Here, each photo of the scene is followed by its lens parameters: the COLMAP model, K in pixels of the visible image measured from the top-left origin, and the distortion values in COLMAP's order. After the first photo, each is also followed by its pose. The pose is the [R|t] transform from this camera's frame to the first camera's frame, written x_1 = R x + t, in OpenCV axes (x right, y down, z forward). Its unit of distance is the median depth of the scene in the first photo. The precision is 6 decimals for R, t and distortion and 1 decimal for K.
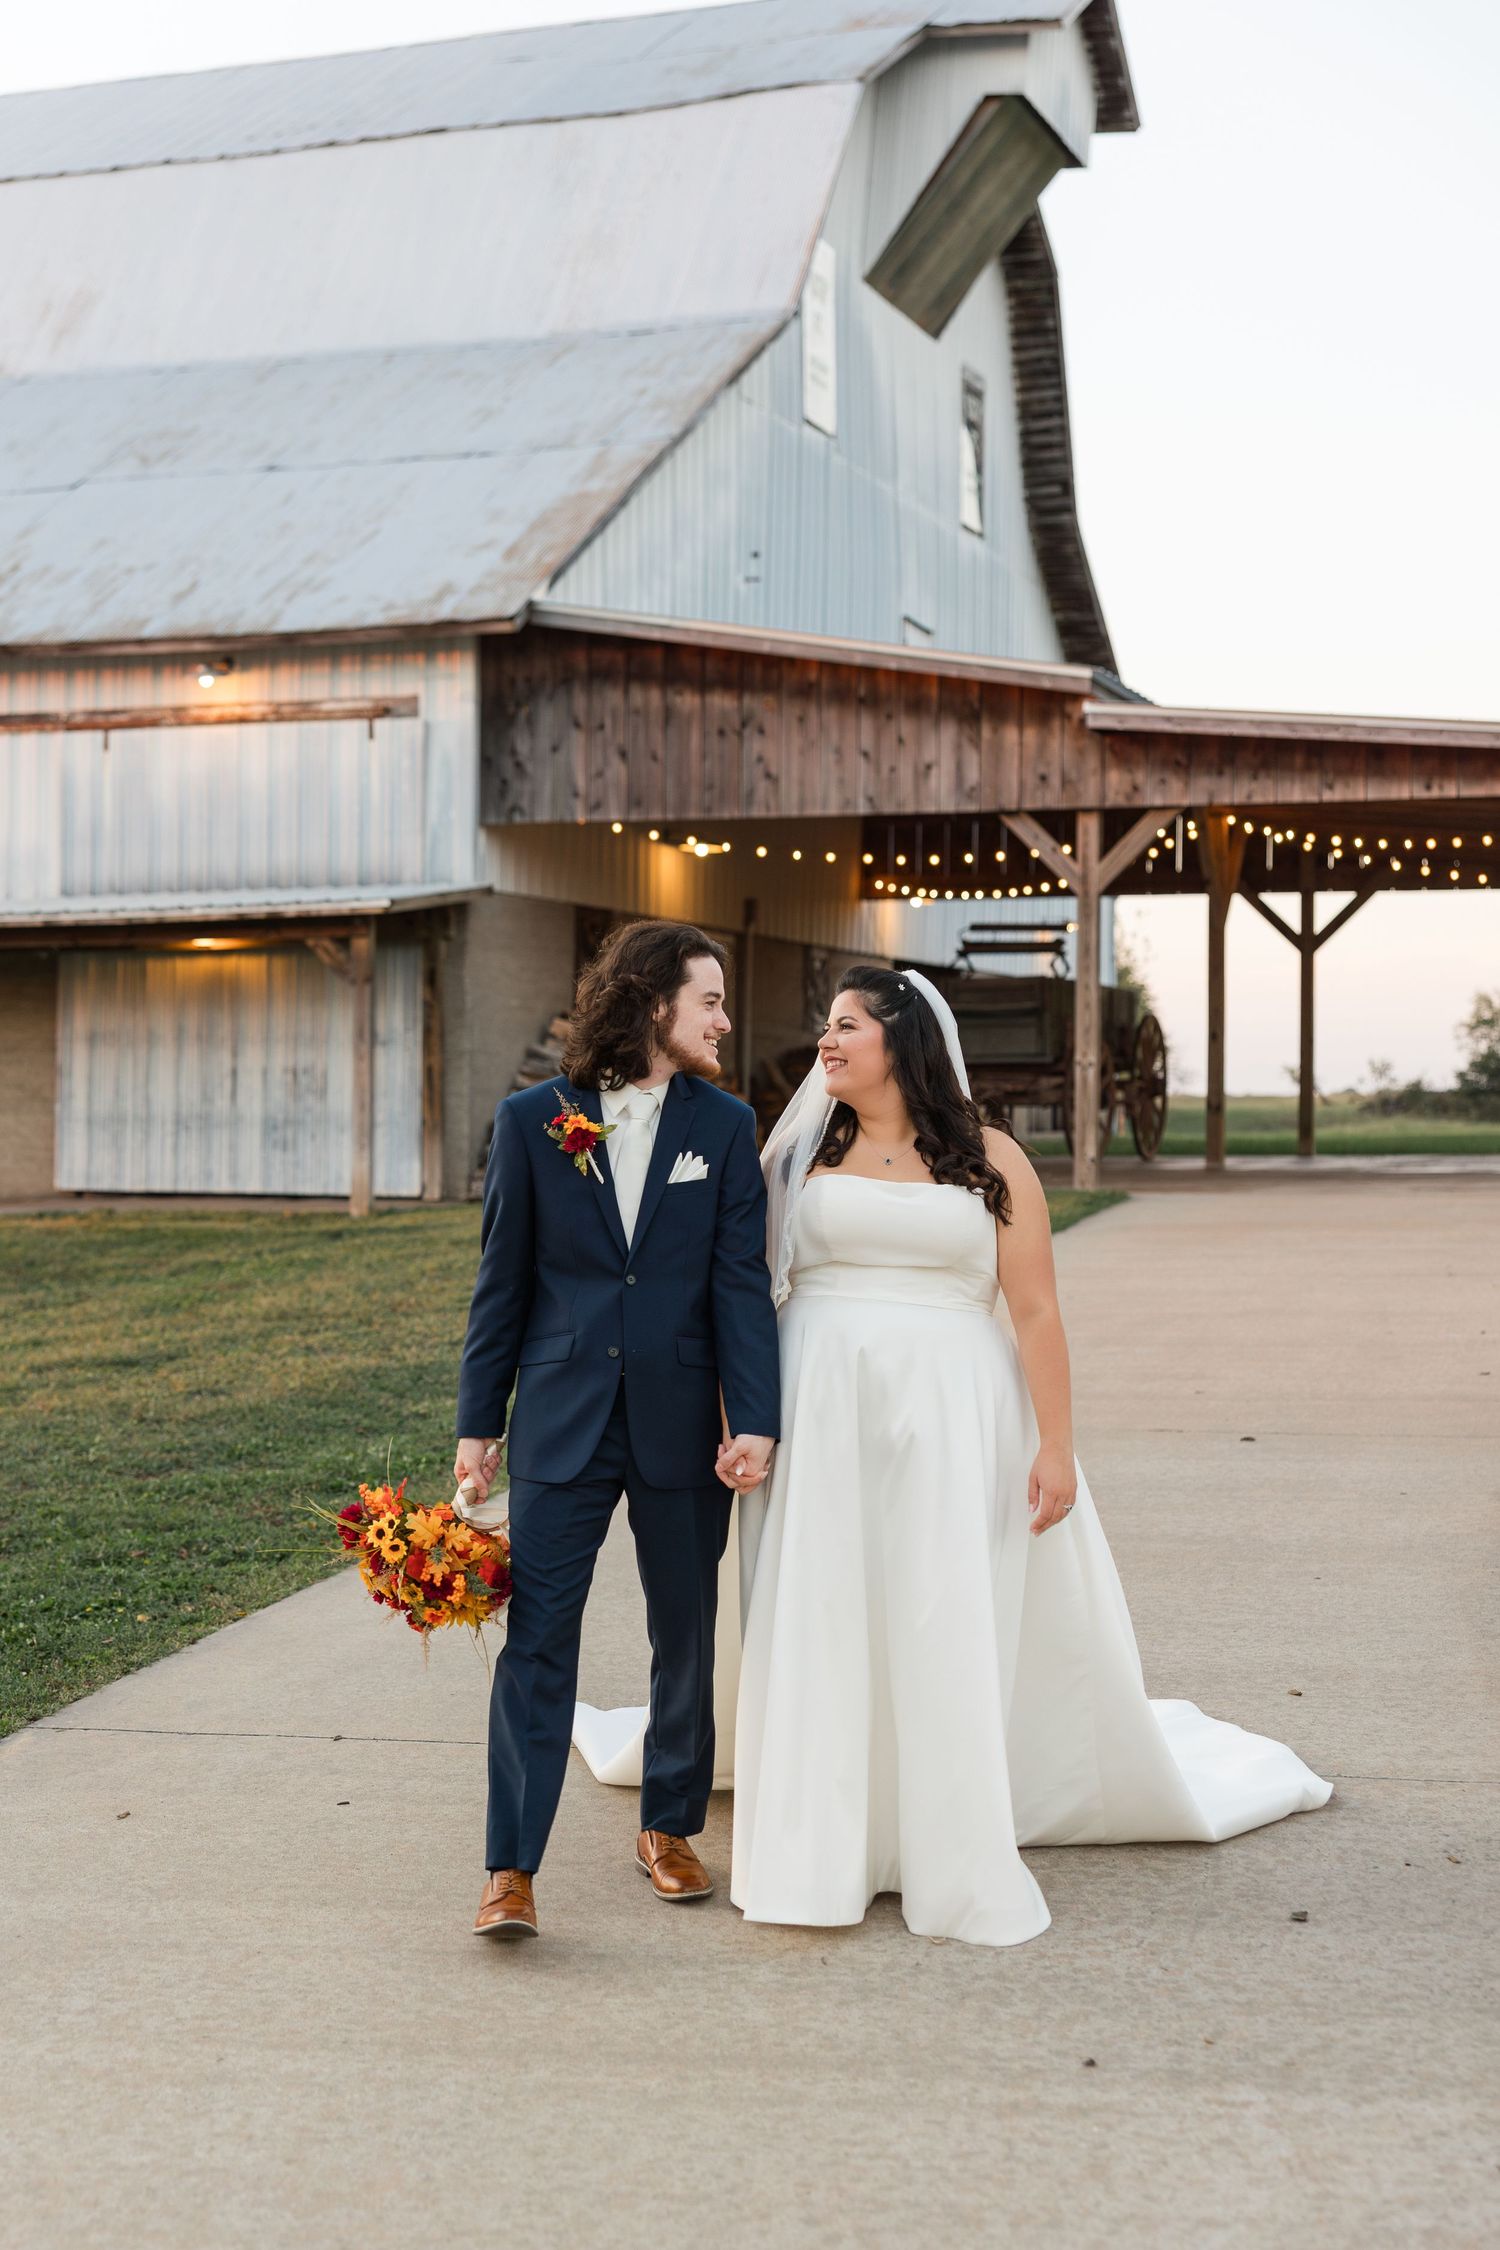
lens RADIAL K [[2819.5, 0, 750.0], [0, 2819.5, 1125.0], [0, 0, 1]] dist [-0.000756, -0.000352]
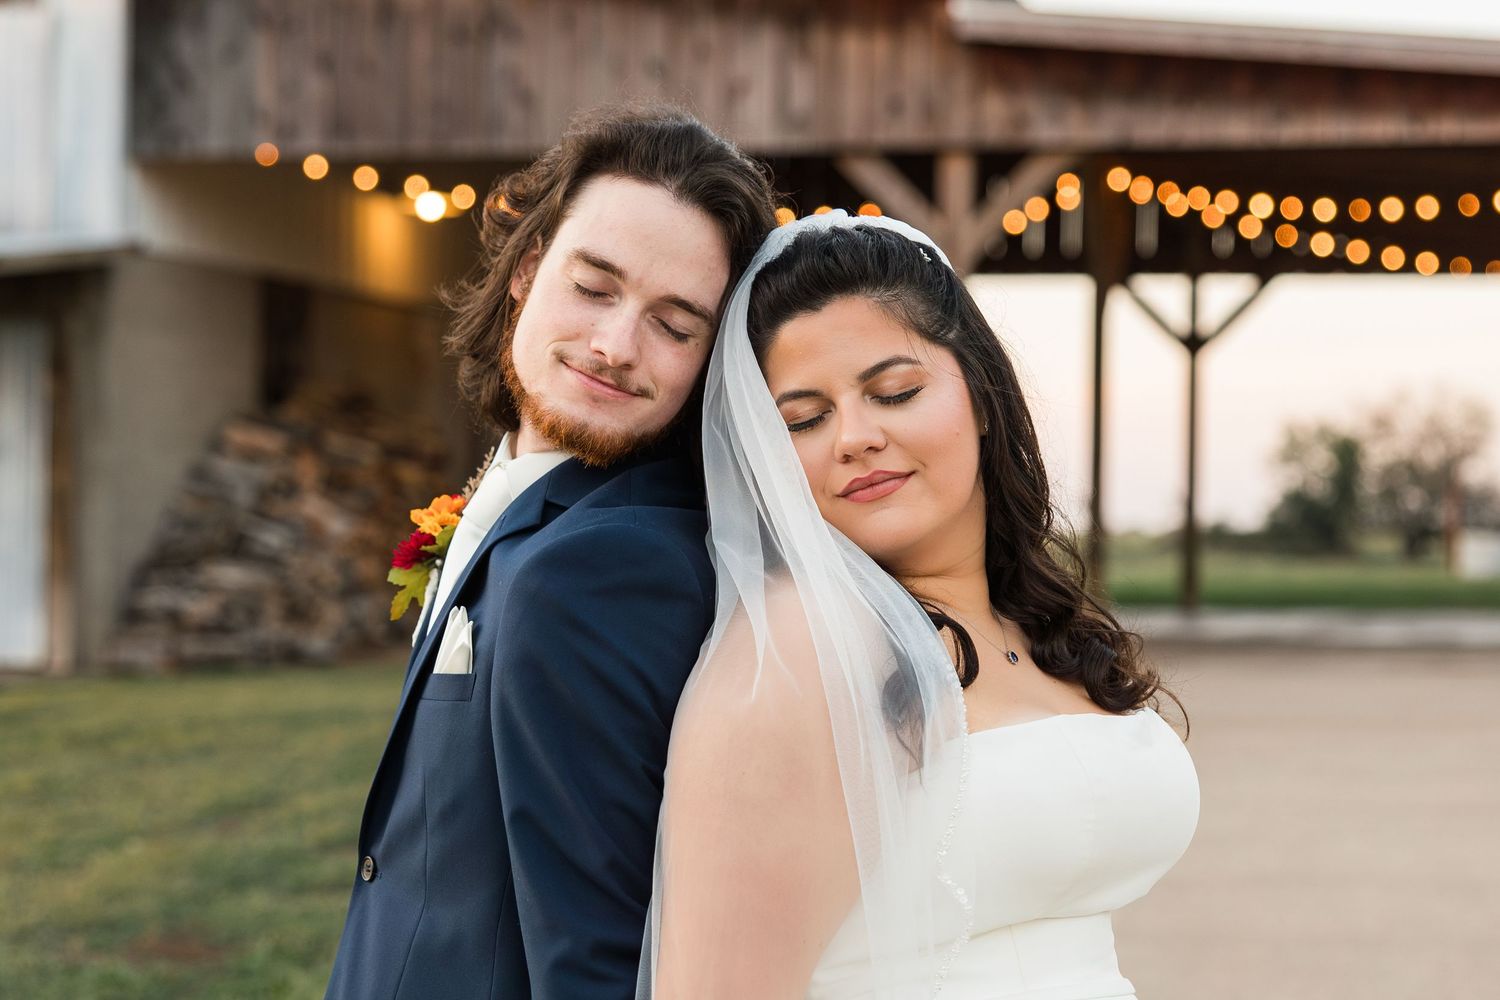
lens RADIAL K [[3001.7, 0, 750.0], [0, 3001.7, 500.0], [0, 0, 1]] dist [-0.038554, -0.116025]
pose [[0.996092, 0.010215, 0.087725, -0.001905], [-0.008562, 0.999779, -0.019201, -0.003879], [-0.087902, 0.018375, 0.995960, 0.211461]]
